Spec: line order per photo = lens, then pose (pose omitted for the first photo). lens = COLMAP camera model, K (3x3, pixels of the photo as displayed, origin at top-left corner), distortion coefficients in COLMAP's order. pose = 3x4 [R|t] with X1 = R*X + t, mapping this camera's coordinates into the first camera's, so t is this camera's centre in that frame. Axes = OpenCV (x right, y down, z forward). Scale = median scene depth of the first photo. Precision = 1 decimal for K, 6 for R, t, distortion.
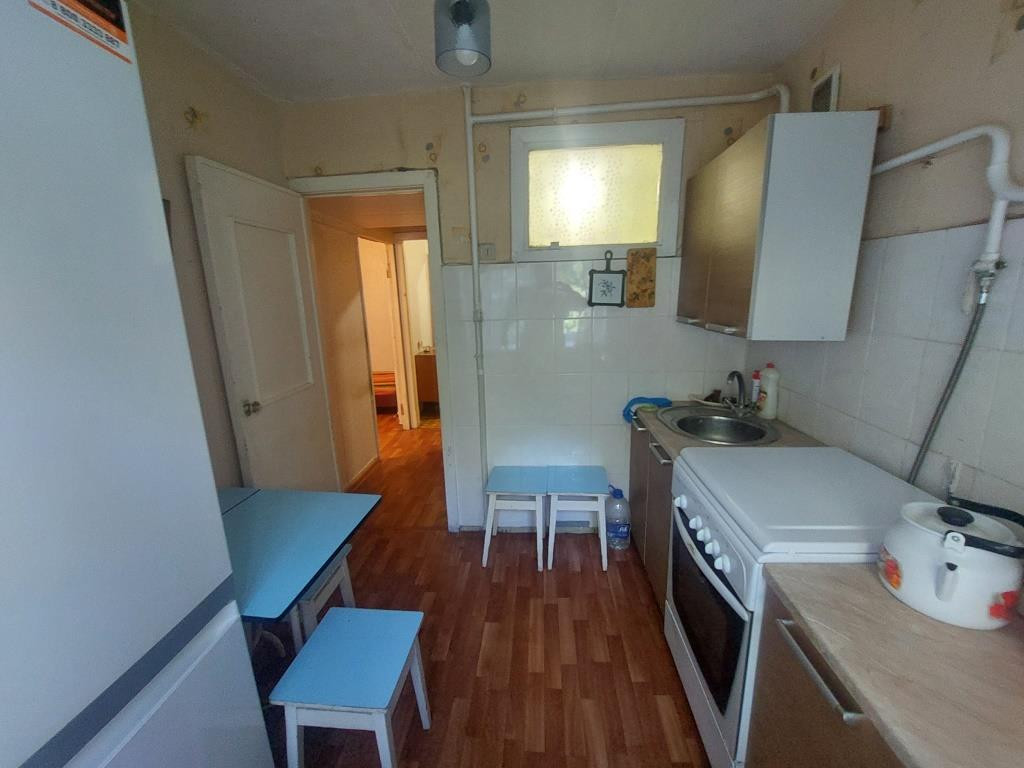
lens RADIAL K [[411.5, 0, 515.6], [0, 411.5, 375.5], [0, 0, 1]] dist [-0.009503, -0.000282]
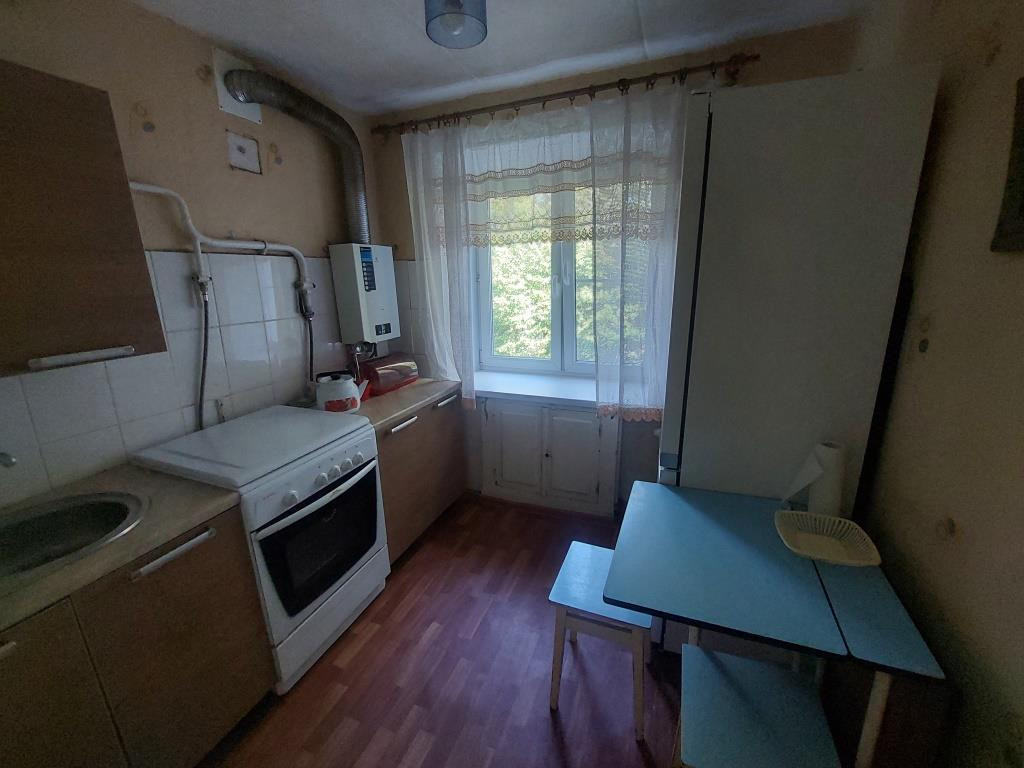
lens RADIAL K [[411.5, 0, 515.6], [0, 411.5, 375.5], [0, 0, 1]] dist [-0.009503, -0.000282]
pose [[-0.953510, -0.024528, 0.300361, -0.453748], [0.103314, 0.909677, 0.402261, -0.346748], [-0.283098, 0.414592, -0.864852, 1.741431]]
